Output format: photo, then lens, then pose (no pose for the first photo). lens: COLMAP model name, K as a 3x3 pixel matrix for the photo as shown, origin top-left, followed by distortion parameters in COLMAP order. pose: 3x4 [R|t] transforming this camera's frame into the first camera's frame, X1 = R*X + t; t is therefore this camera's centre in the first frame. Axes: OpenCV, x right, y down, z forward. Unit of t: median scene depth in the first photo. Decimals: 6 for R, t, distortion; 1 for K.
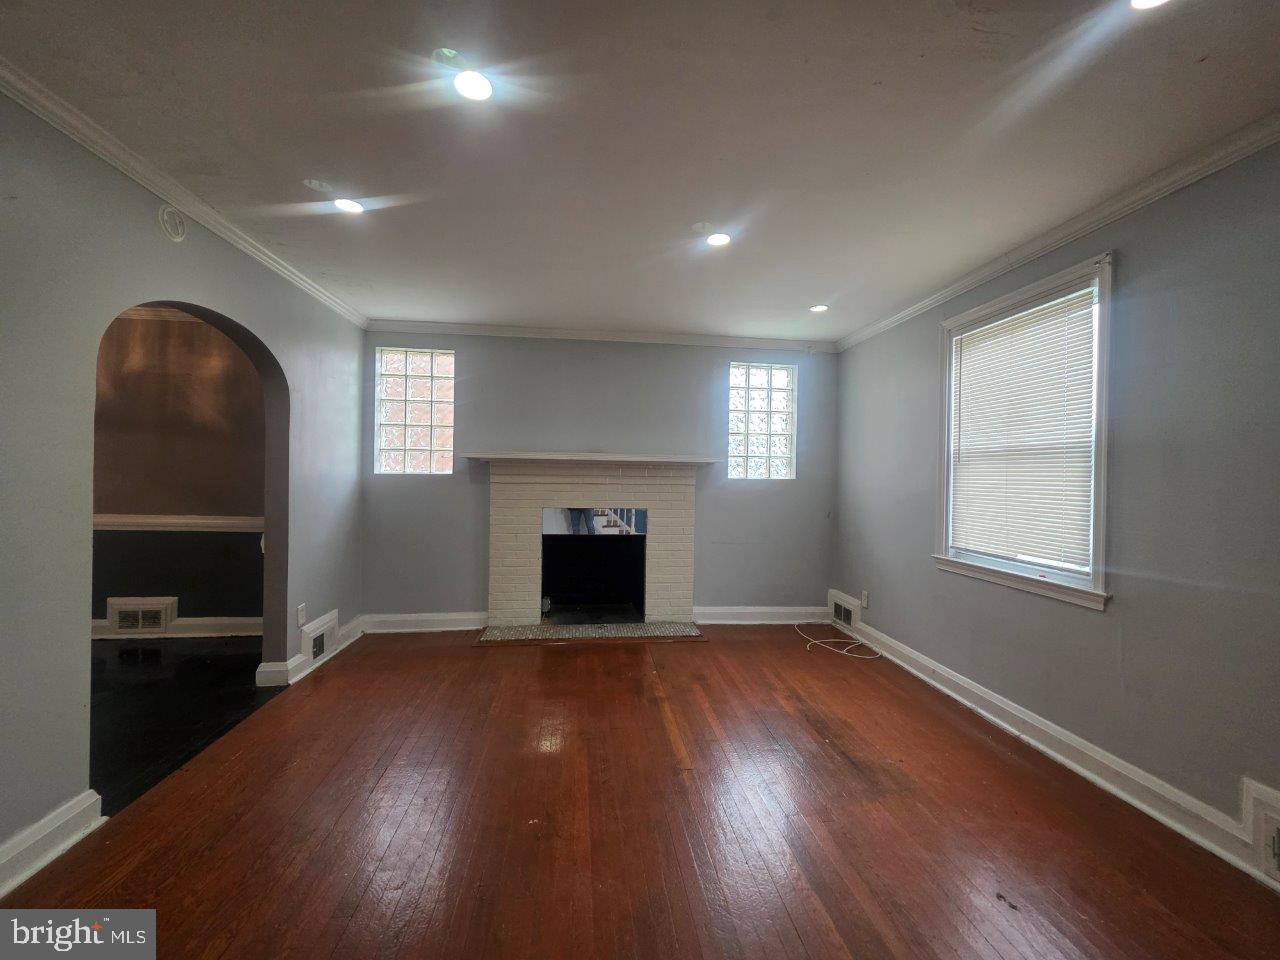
lens RADIAL K [[506.3, 0, 640.0], [0, 506.3, 480.0], [0, 0, 1]] dist [-0.000482, -0.000139]
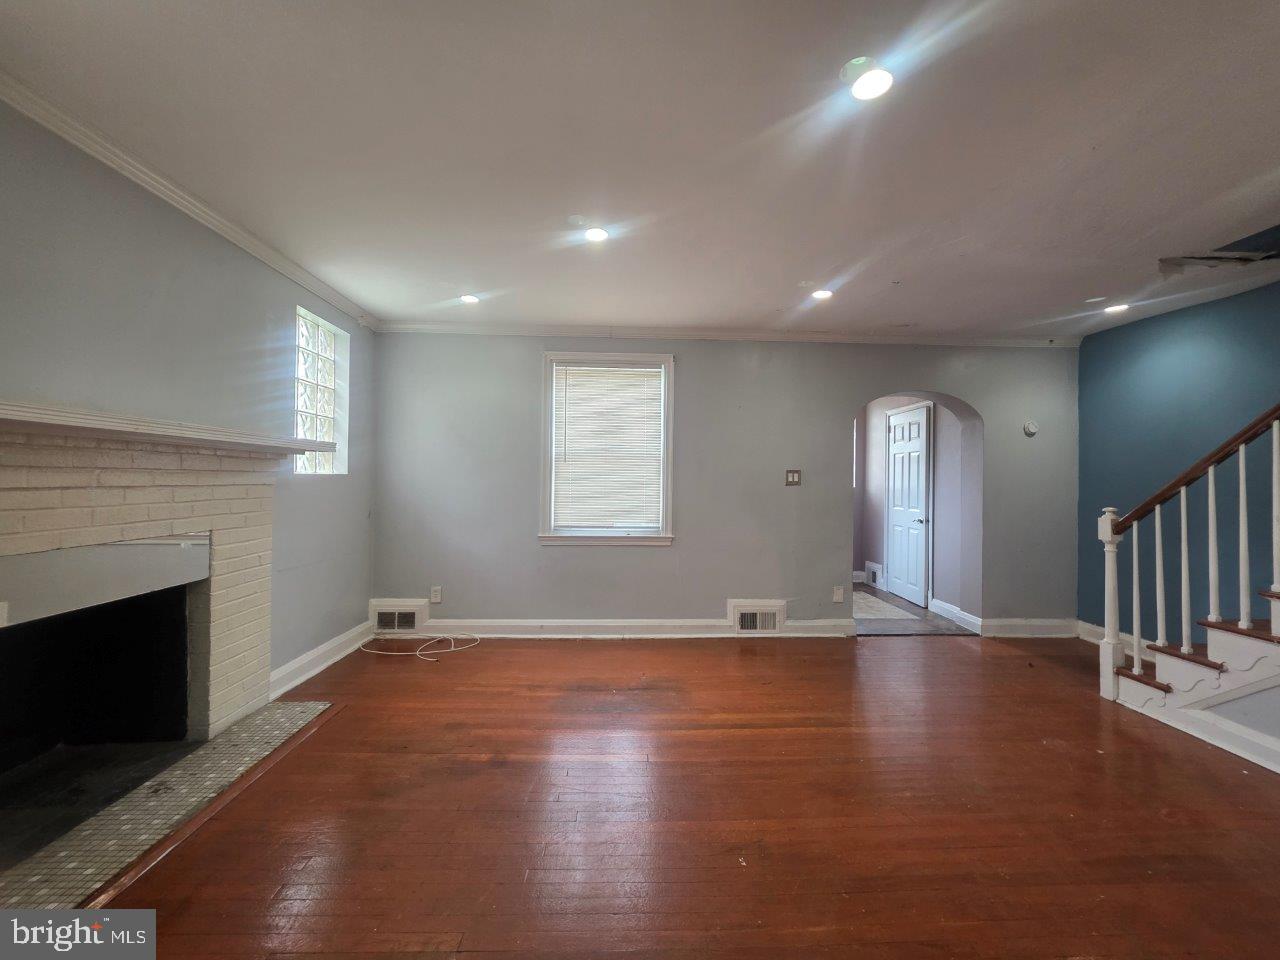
lens RADIAL K [[508.9, 0, 641.9], [0, 508.9, 475.1], [0, 0, 1]] dist [0.000726, 0.000042]
pose [[0.071864, -0.006075, 0.997396, -0.614150], [-0.002450, 0.999977, 0.006267, -0.008243], [-0.997411, -0.002894, 0.071847, 0.612536]]
